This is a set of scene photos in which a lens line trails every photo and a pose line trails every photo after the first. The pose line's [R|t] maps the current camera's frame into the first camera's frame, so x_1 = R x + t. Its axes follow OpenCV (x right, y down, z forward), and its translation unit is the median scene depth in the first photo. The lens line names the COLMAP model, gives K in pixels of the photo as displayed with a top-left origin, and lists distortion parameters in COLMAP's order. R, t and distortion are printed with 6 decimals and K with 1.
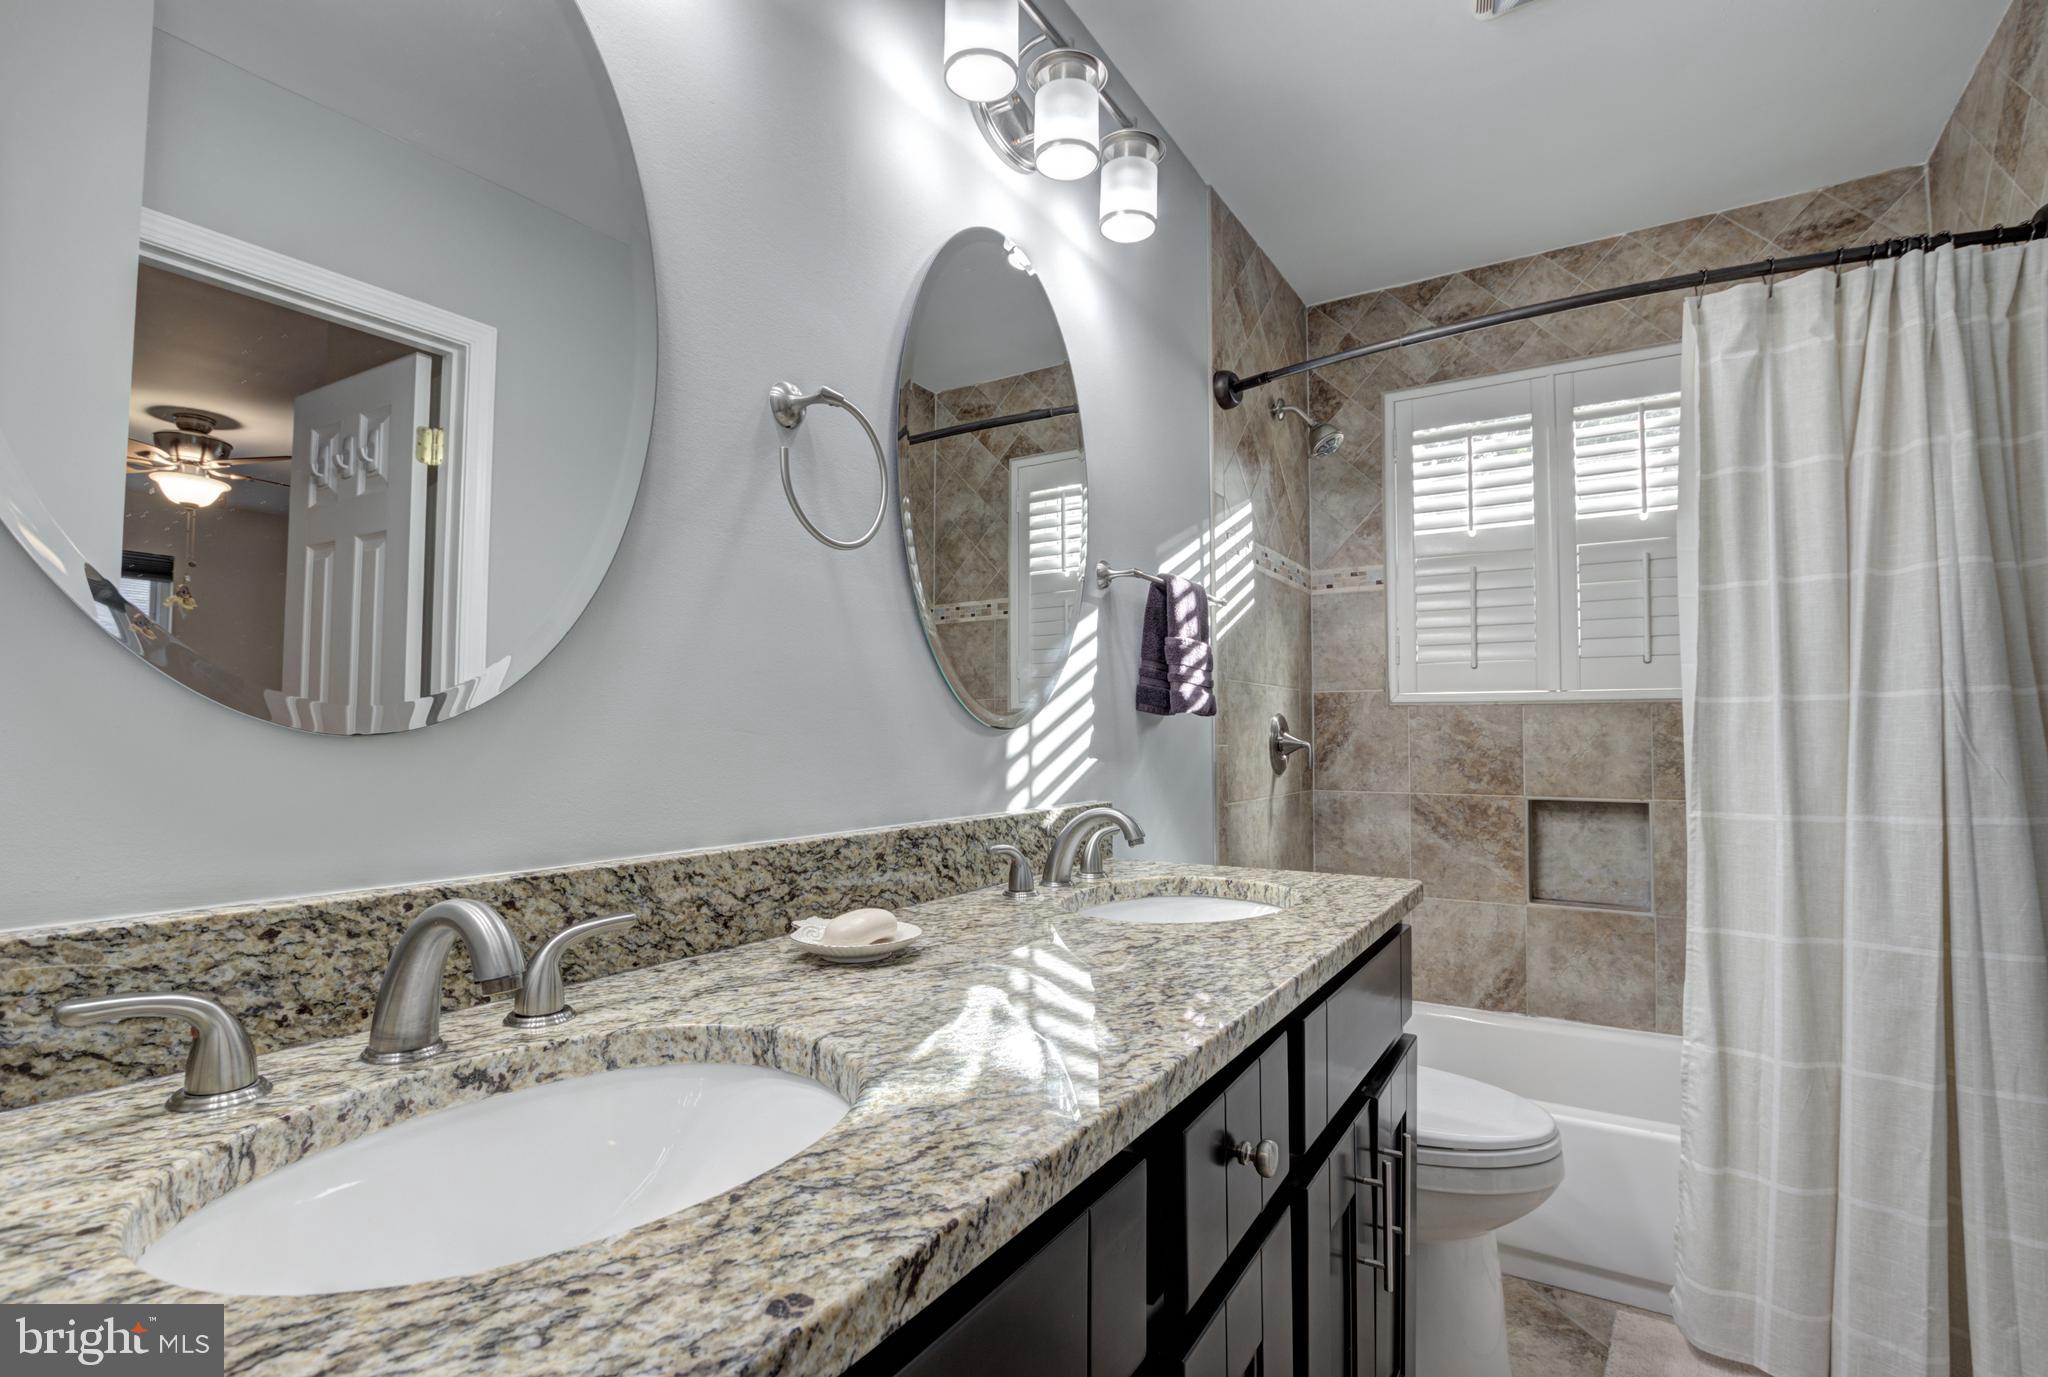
lens RADIAL K [[967.2, 0, 1023.1], [0, 967.2, 694.1], [0, 0, 1]] dist [-0.015278, -0.000324]
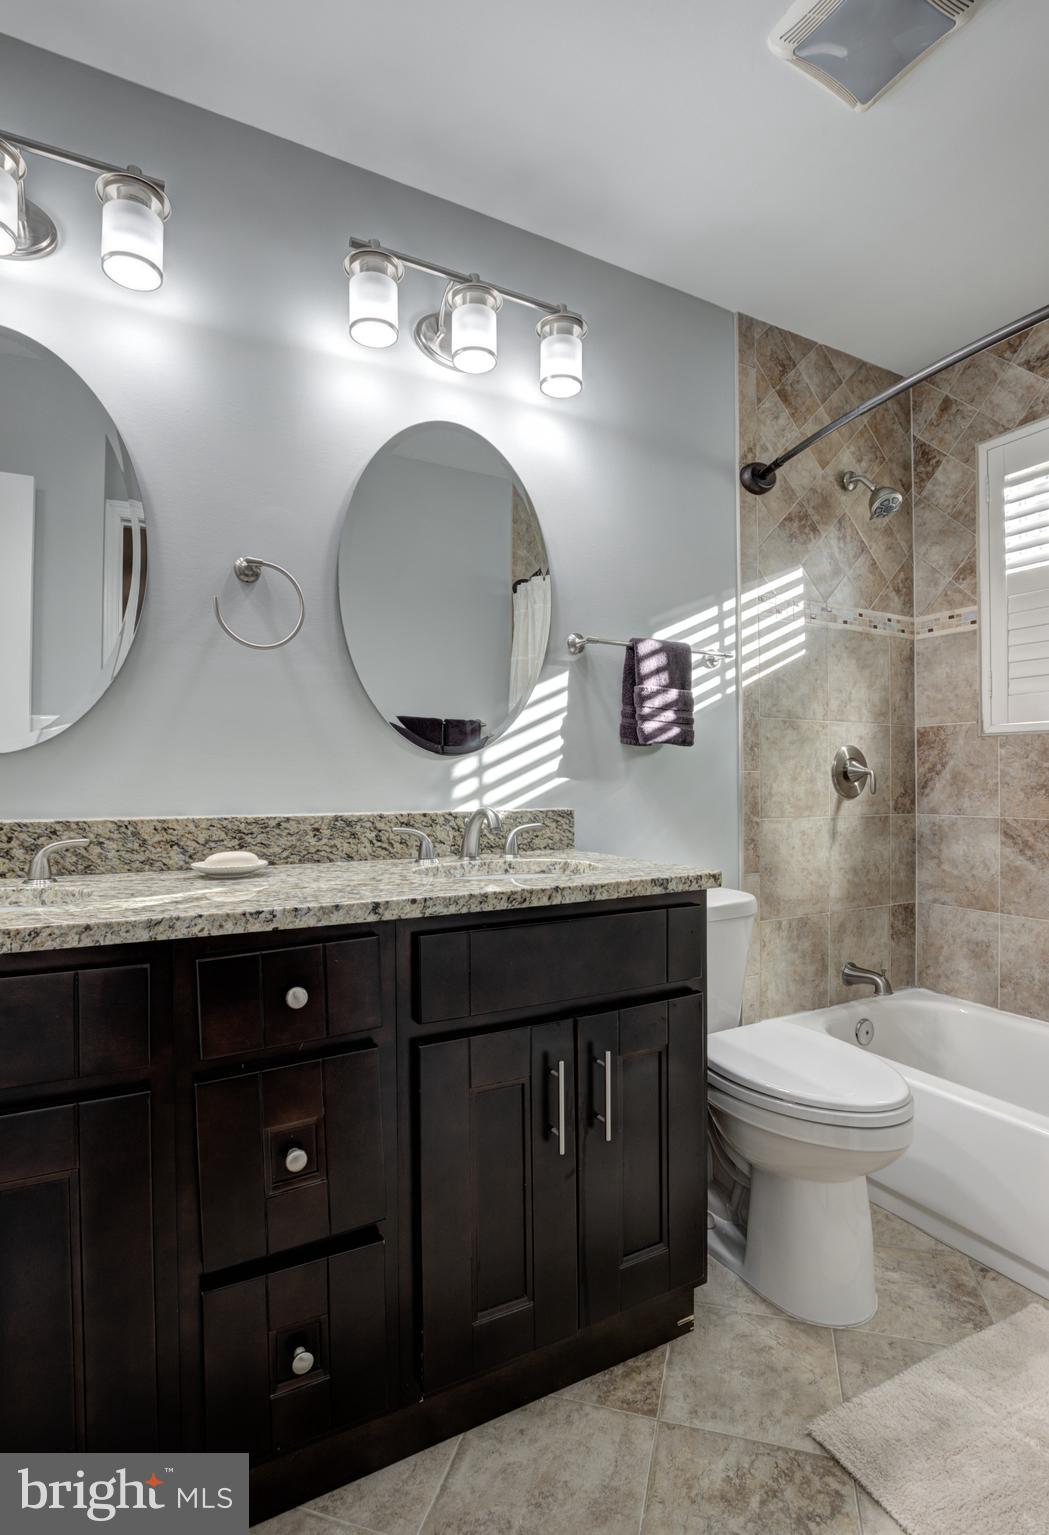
lens RADIAL K [[758.7, 0, 525.6], [0, 758.7, 765.4], [0, 0, 1]] dist [-0.011245, -0.000206]
pose [[0.868368, -0.011416, -0.495789, 0.440115], [0.023414, 0.999564, 0.017995, 0.021501], [0.495367, -0.027235, 0.868257, 0.018948]]
